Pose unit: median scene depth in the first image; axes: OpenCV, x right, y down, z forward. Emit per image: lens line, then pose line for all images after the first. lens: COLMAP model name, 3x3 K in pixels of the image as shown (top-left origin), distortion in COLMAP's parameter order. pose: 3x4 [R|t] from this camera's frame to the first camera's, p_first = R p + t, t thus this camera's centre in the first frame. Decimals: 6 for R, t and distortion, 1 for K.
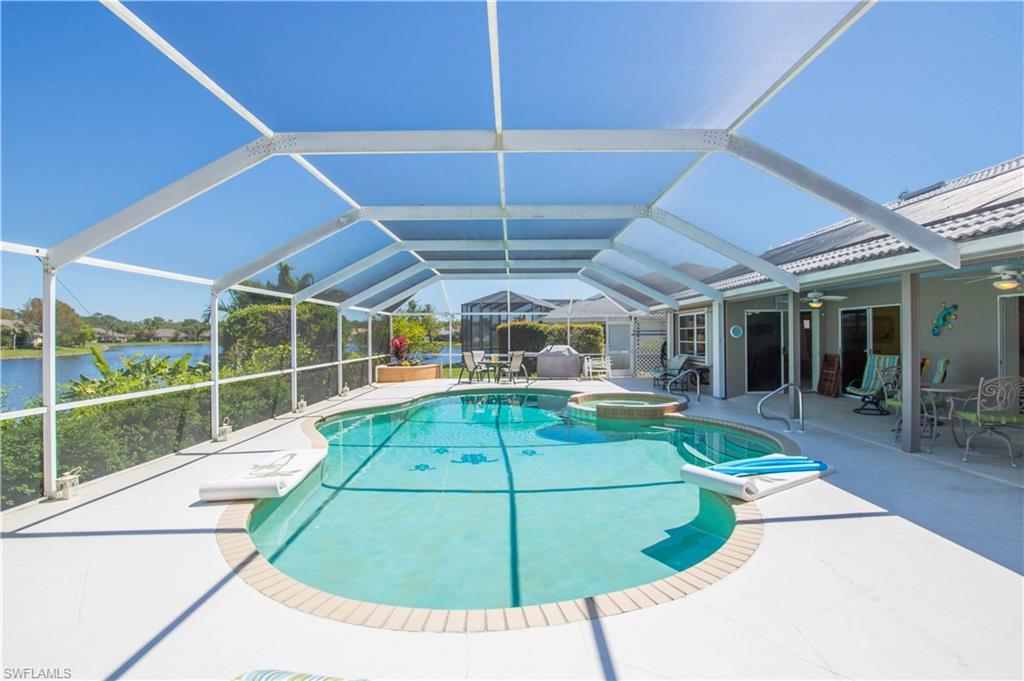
lens RADIAL K [[473.3, 0, 513.8], [0, 473.3, 334.7], [0, 0, 1]] dist [-0.037429, 0.007450]
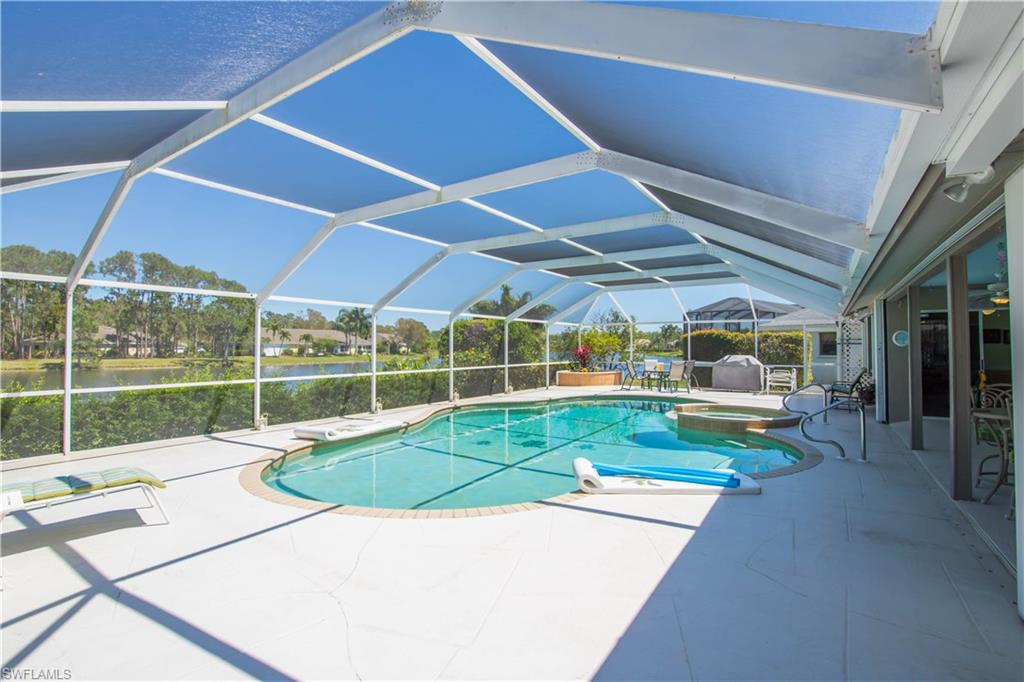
lens RADIAL K [[473.3, 0, 519.3], [0, 473.3, 334.7], [0, 0, 1]] dist [-0.037429, 0.007450]
pose [[0.836424, -0.009134, -0.548008, 0.323561], [-0.003512, 0.999751, -0.022024, 0.005921], [0.548072, 0.020346, 0.836183, 0.001501]]
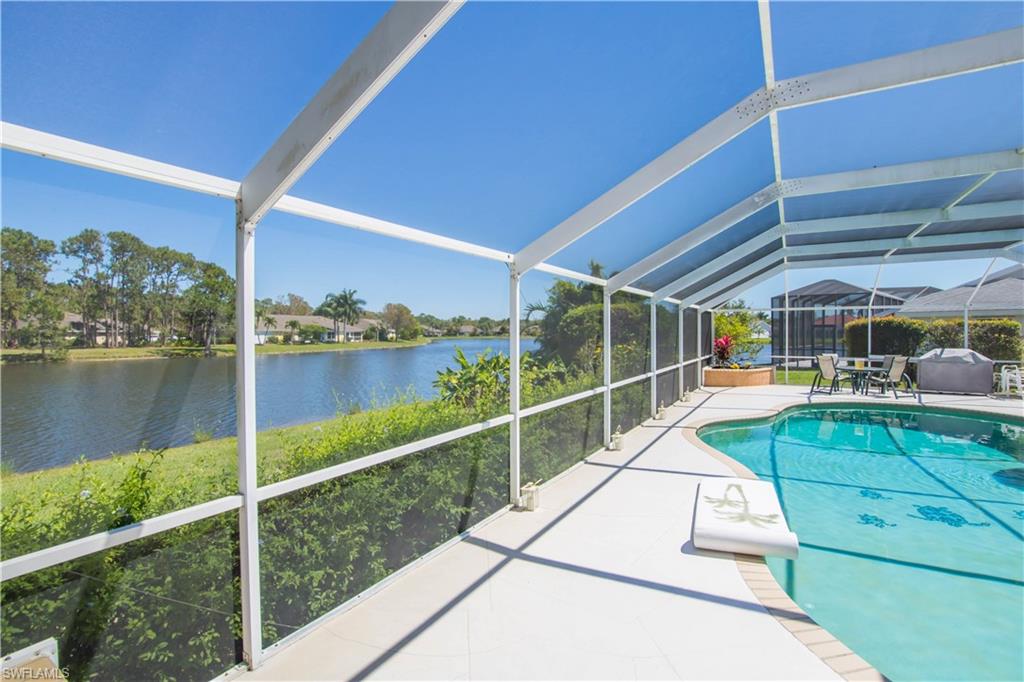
lens RADIAL K [[473.3, 0, 521.2], [0, 473.3, 334.3], [0, 0, 1]] dist [-0.037429, 0.007450]
pose [[0.865116, 0.004045, -0.501555, -0.176527], [0.000237, 0.999964, 0.008472, -0.008544], [0.501571, -0.007448, 0.865084, 0.045104]]
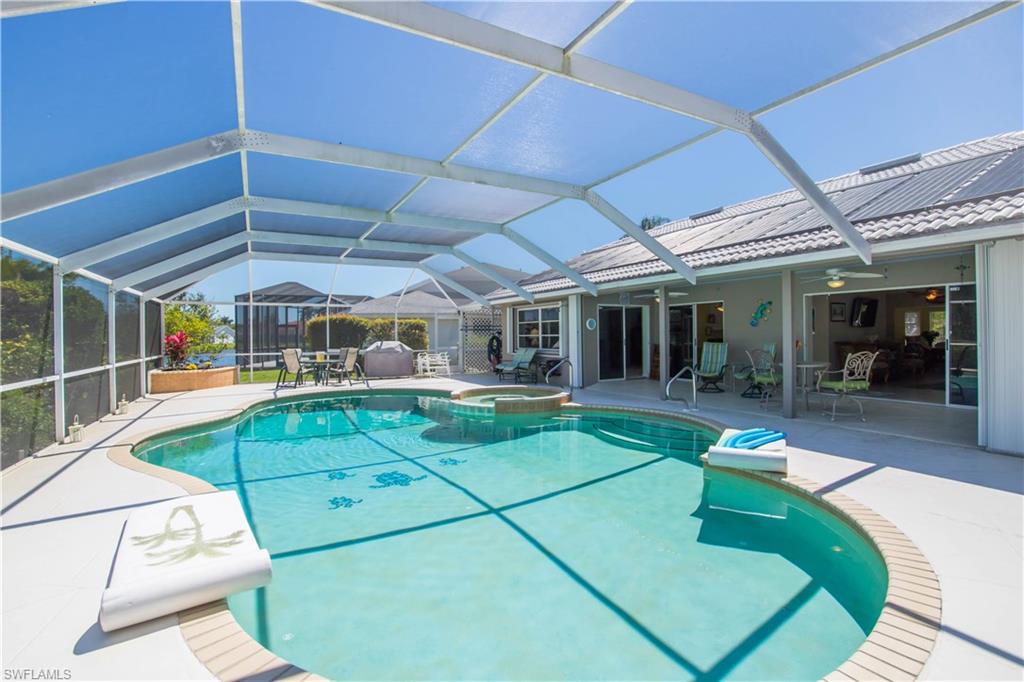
lens RADIAL K [[473.3, 0, 509.6], [0, 473.3, 335.5], [0, 0, 1]] dist [-0.037429, 0.007450]
pose [[0.880488, -0.003558, 0.474054, -0.176390], [0.003814, 0.999993, 0.000421, 0.016028], [-0.474052, 0.001437, 0.880496, 0.126352]]
